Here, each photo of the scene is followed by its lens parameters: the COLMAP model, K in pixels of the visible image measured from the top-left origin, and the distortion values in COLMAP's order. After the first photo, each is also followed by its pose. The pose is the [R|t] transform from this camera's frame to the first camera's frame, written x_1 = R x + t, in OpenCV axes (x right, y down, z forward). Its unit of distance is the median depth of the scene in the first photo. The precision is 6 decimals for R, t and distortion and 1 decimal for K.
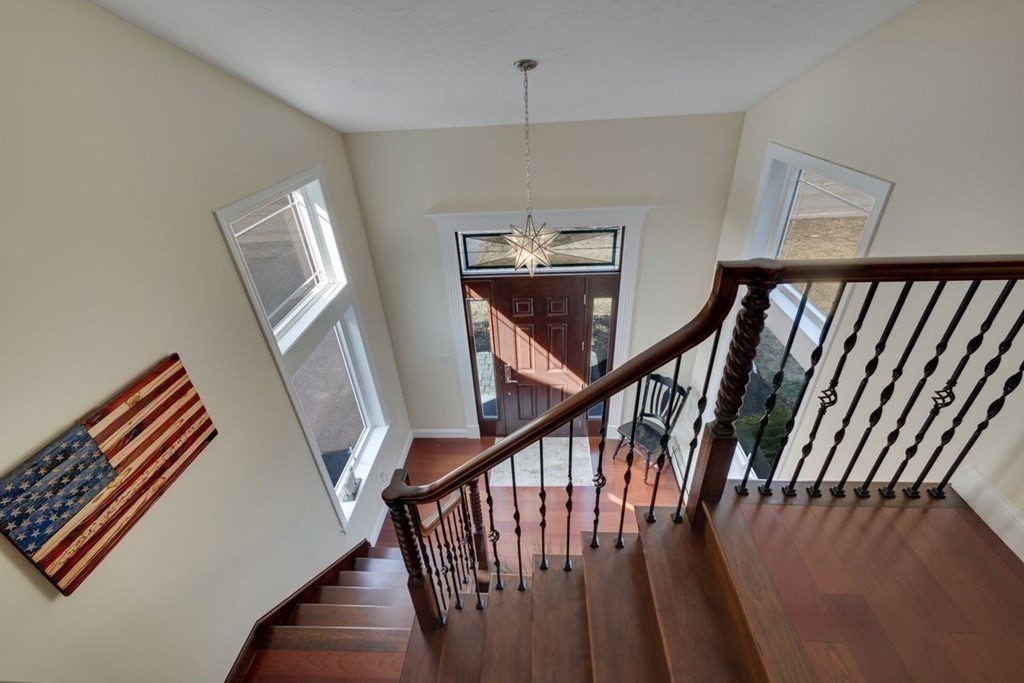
lens RADIAL K [[447.3, 0, 512.0], [0, 447.3, 341.5], [0, 0, 1]] dist [-0.000763, -0.000382]
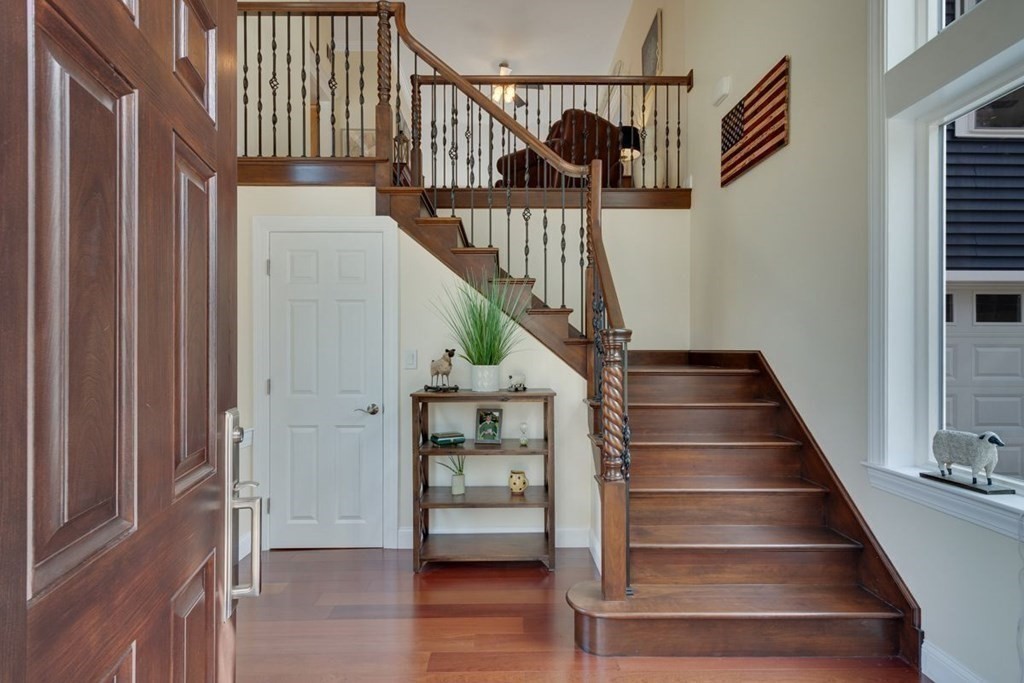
lens RADIAL K [[515.0, 0, 512.0], [0, 515.0, 341.5], [0, 0, 1]] dist [-0.016348, 0.000000]
pose [[-0.995661, 0.045451, -0.081204, 0.138612], [-0.002827, 0.857435, 0.514584, -0.020132], [0.093016, 0.512581, -0.853586, 2.745064]]
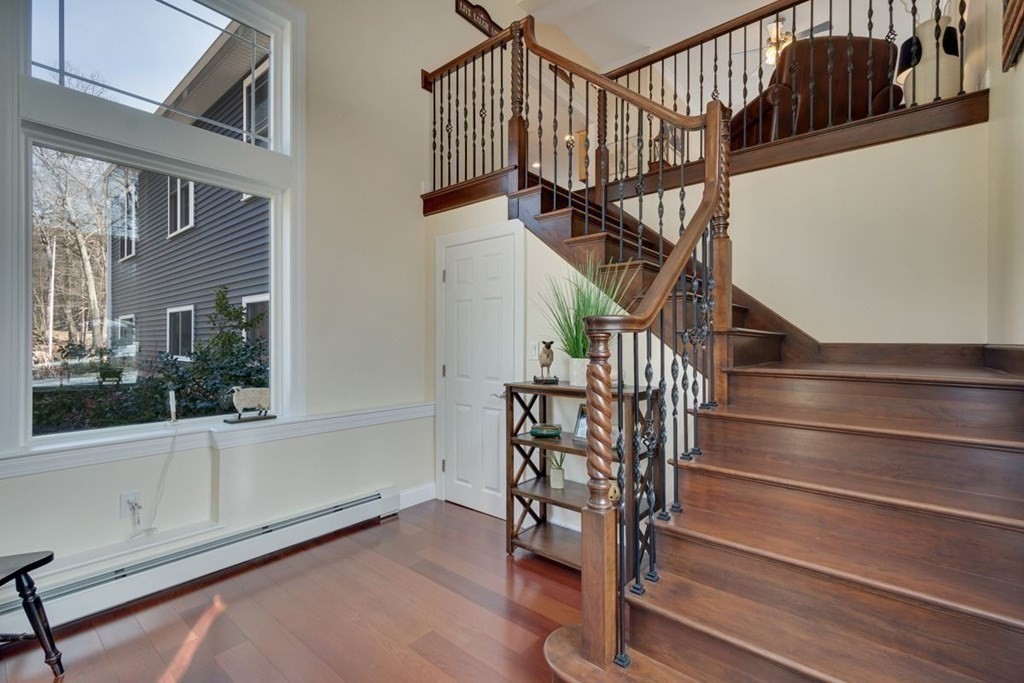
lens RADIAL K [[447.3, 0, 512.0], [0, 447.3, 341.5], [0, 0, 1]] dist [-0.000763, -0.000382]
pose [[-0.810673, 0.045681, 0.583715, -0.467827], [0.338124, 0.850431, 0.403038, 0.206043], [-0.477998, 0.524100, -0.704867, 2.435449]]
